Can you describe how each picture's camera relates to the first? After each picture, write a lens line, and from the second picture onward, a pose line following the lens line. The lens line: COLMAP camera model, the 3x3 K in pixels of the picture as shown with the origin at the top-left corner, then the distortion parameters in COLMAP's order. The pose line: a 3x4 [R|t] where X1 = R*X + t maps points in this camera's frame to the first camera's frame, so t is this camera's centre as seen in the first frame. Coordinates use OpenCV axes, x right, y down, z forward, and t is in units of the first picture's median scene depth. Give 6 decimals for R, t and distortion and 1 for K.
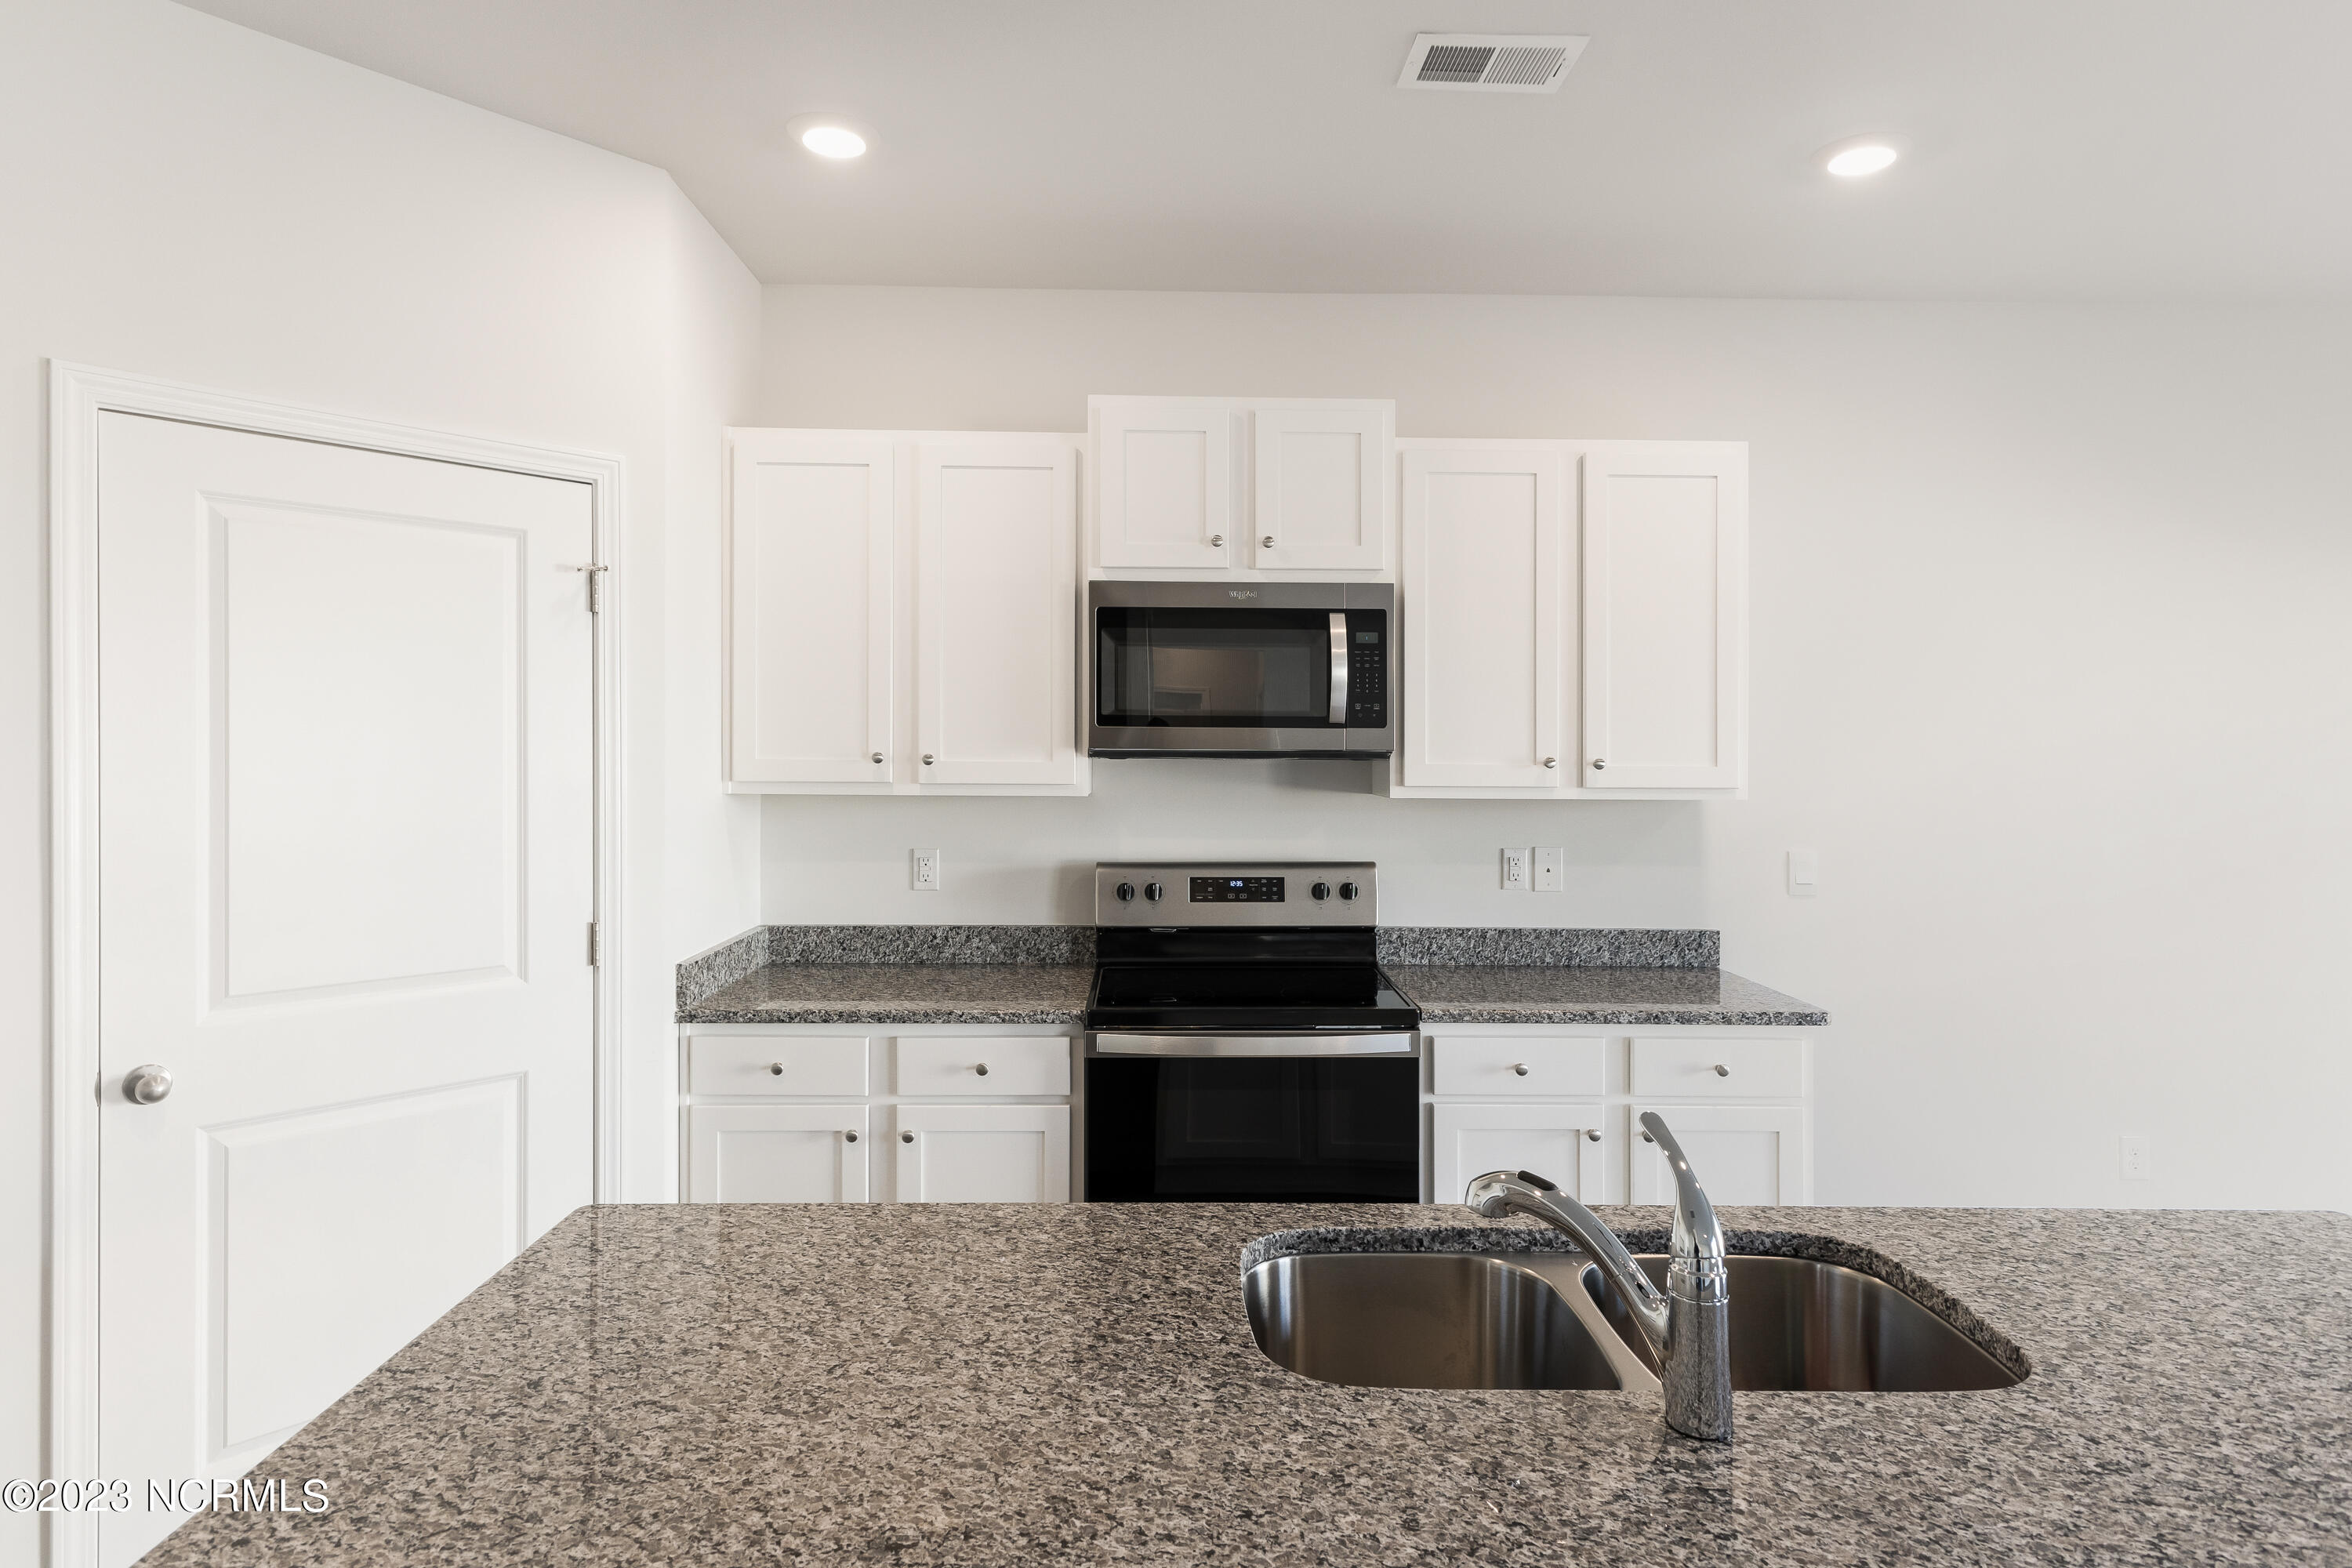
lens RADIAL K [[1323.5, 0, 1210.6], [0, 1323.5, 735.2], [0, 0, 1]] dist [0.003021, -0.000433]
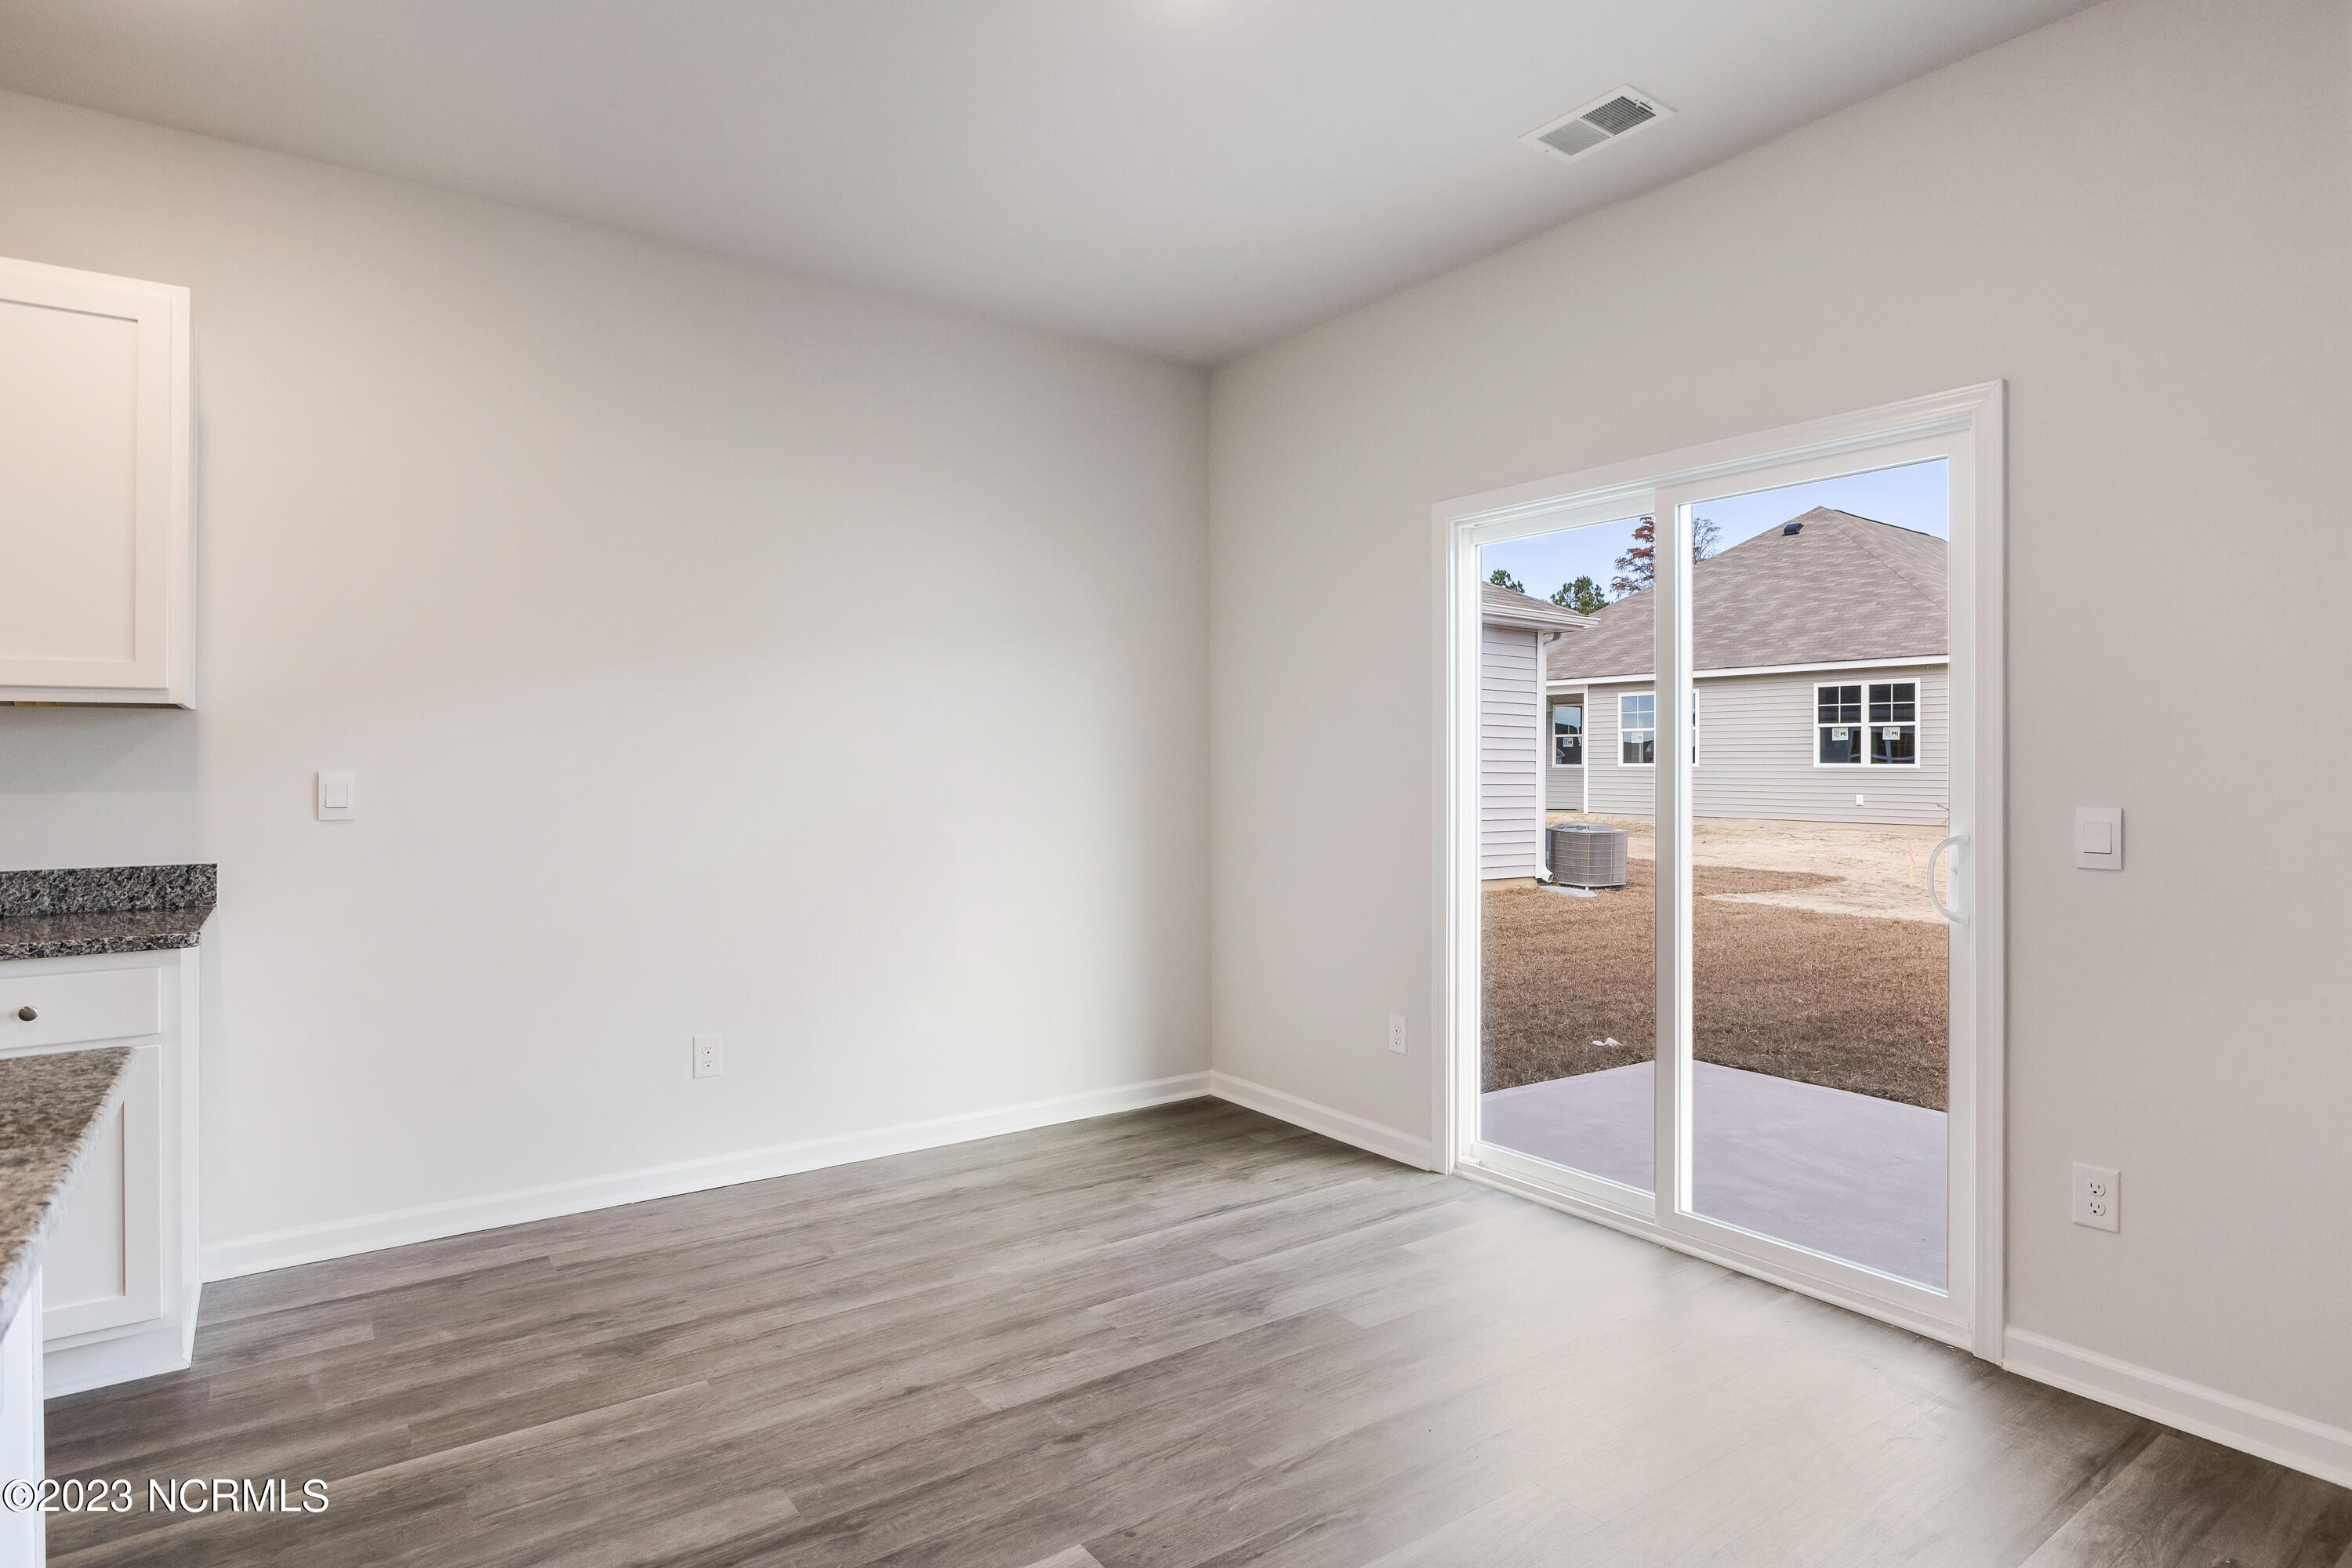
lens RADIAL K [[1229.2, 0, 1197.0], [0, 1229.2, 782.5], [0, 0, 1]] dist [0.011710, 0.001818]
pose [[0.827223, -0.009597, 0.561791, 0.513812], [-0.002291, 0.999788, 0.020453, 0.084814], [-0.561868, -0.018206, 0.827026, -0.041950]]
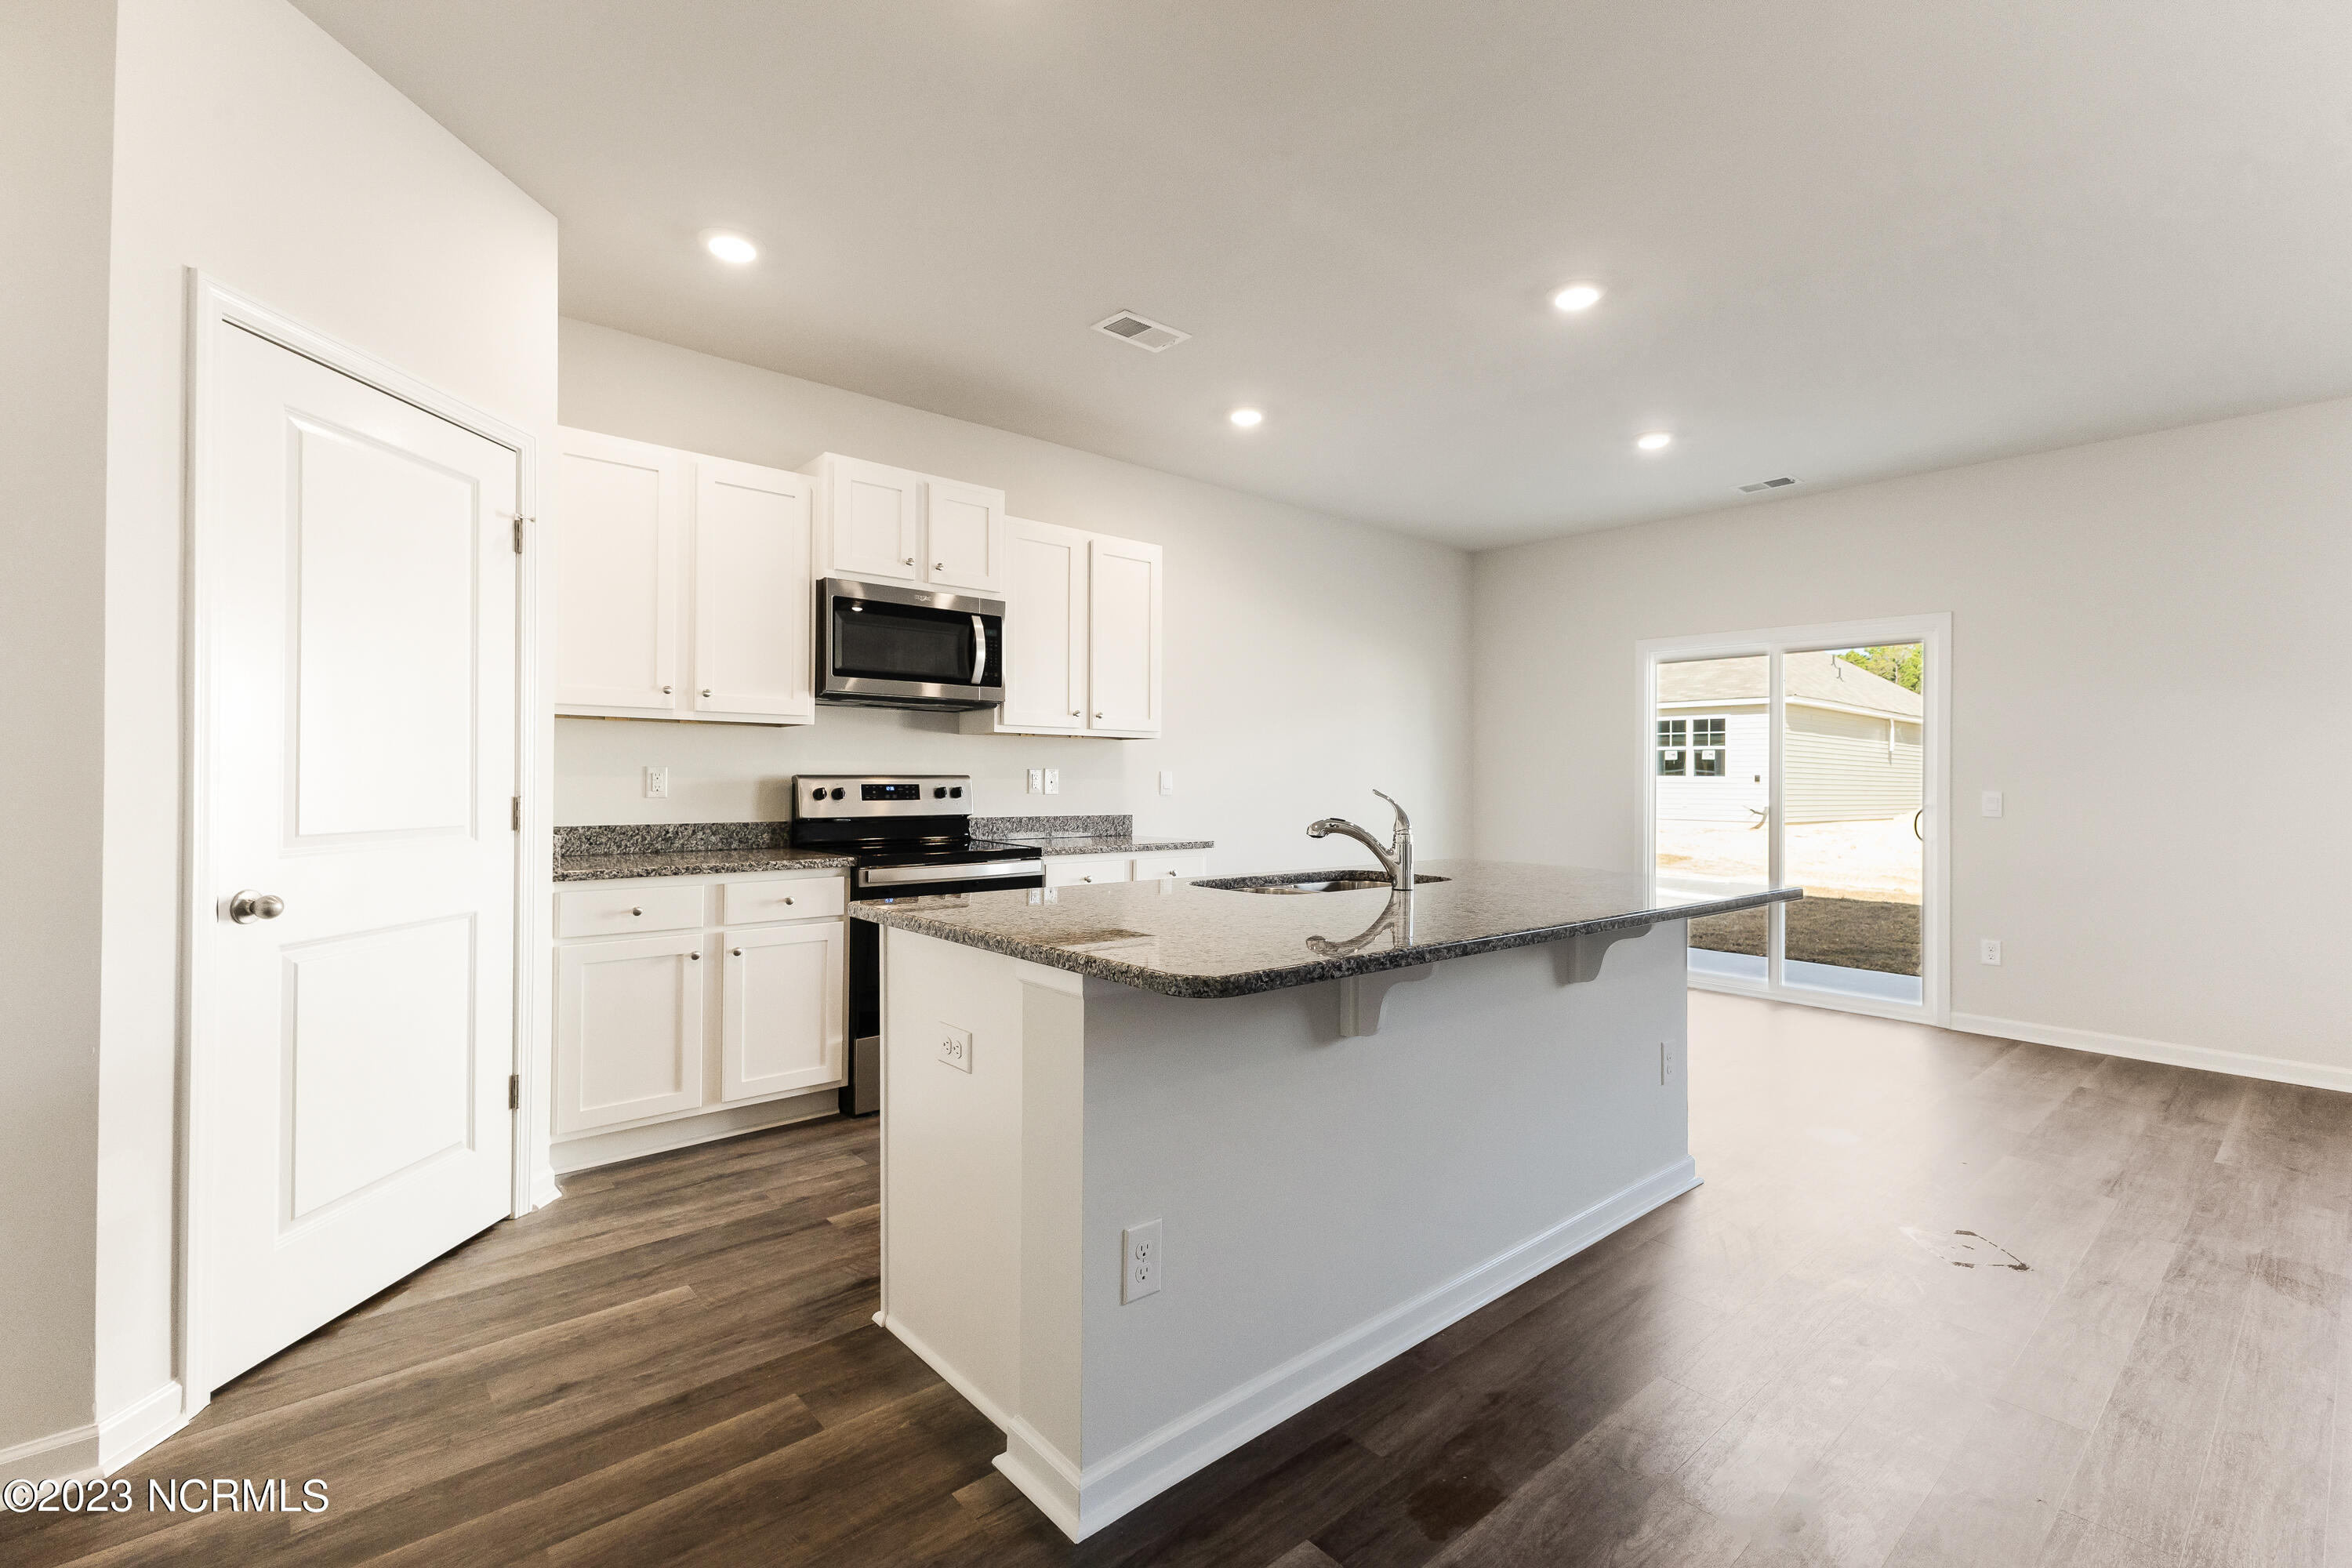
lens RADIAL K [[1062.6, 0, 1181.4], [0, 1062.6, 772.2], [0, 0, 1]] dist [0.012825, -0.001628]
pose [[0.766382, 0.002832, 0.642379, -0.542121], [-0.001677, 0.999996, -0.002407, 0.101574], [-0.642383, 0.000768, 0.766384, -0.166656]]
